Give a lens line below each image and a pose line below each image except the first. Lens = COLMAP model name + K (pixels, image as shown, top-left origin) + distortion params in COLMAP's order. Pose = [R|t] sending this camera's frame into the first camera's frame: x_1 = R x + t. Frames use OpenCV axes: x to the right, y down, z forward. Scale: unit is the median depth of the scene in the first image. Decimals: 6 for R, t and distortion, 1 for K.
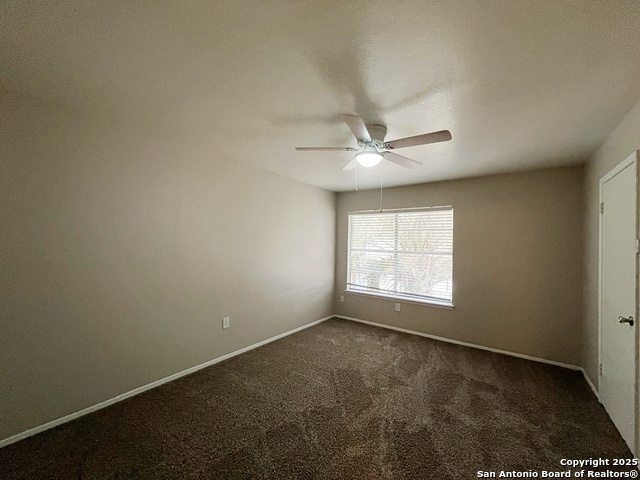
lens RADIAL K [[258.4, 0, 321.4], [0, 258.4, 243.1], [0, 0, 1]] dist [-0.006817, 0.000530]
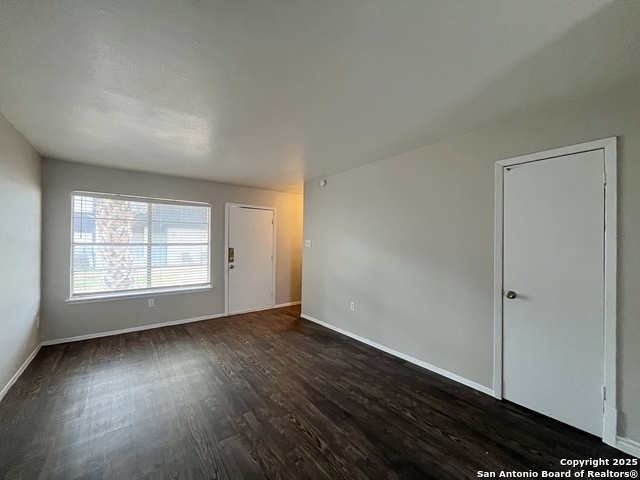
lens RADIAL K [[258.4, 0, 319.5], [0, 258.4, 239.7], [0, 0, 1]] dist [-0.006817, 0.000530]
pose [[0.288189, -0.013498, 0.957478, -0.423881], [-0.010280, 0.999799, 0.017189, -0.003733], [-0.957518, -0.014796, 0.287992, 0.146973]]
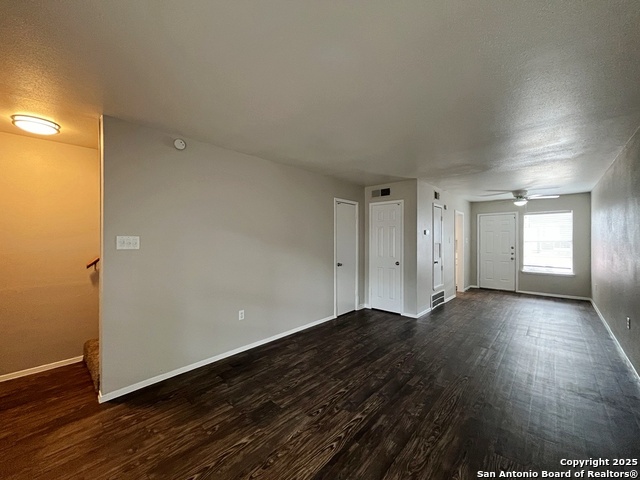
lens RADIAL K [[258.4, 0, 319.7], [0, 258.4, 237.4], [0, 0, 1]] dist [-0.006817, 0.000530]
pose [[-0.992535, -0.023704, 0.119634, 0.116434], [-0.025144, 0.999628, -0.010540, 0.010562], [-0.119340, -0.013469, -0.992762, 0.987171]]
